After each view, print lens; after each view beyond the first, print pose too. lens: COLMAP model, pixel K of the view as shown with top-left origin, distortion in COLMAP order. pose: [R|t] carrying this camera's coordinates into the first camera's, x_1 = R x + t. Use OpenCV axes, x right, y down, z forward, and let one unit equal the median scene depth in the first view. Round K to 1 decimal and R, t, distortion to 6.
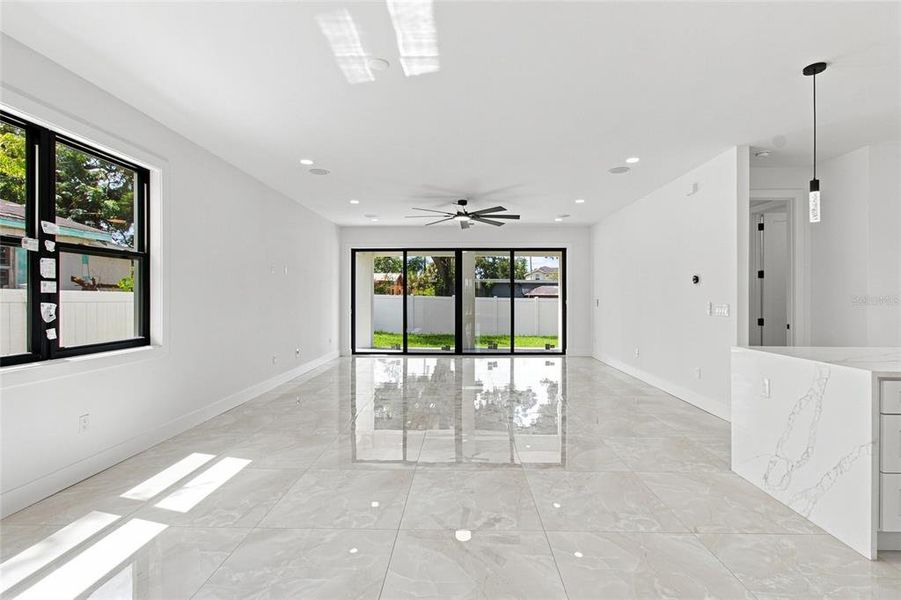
lens RADIAL K [[419.7, 0, 469.4], [0, 419.7, 300.8], [0, 0, 1]] dist [-0.016983, 0.000160]
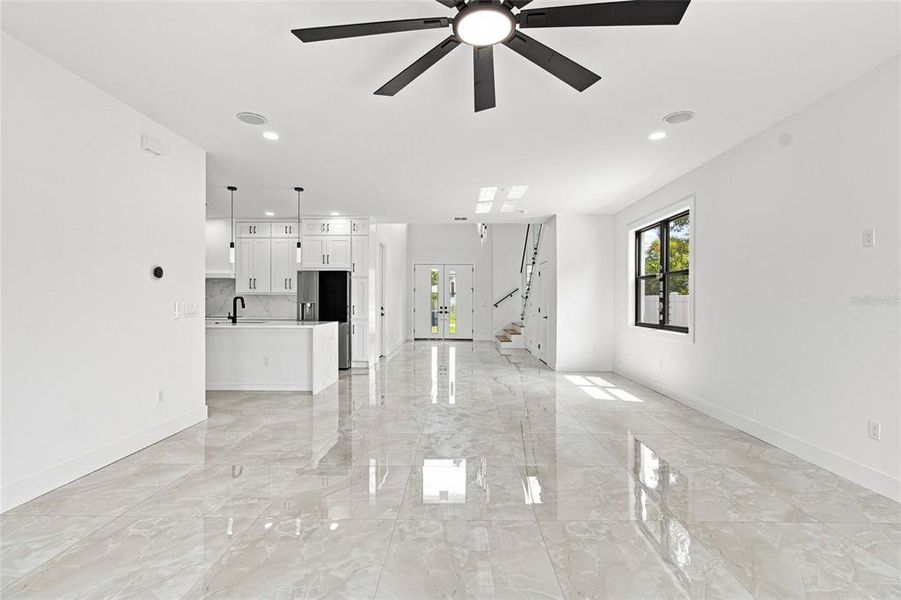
lens RADIAL K [[419.7, 0, 469.4], [0, 419.7, 300.8], [0, 0, 1]] dist [-0.016983, 0.000160]
pose [[-0.999987, -0.004342, 0.002541, -0.025479], [-0.004318, 0.999945, 0.009587, -0.014495], [-0.002583, 0.009576, -0.999951, 2.702069]]
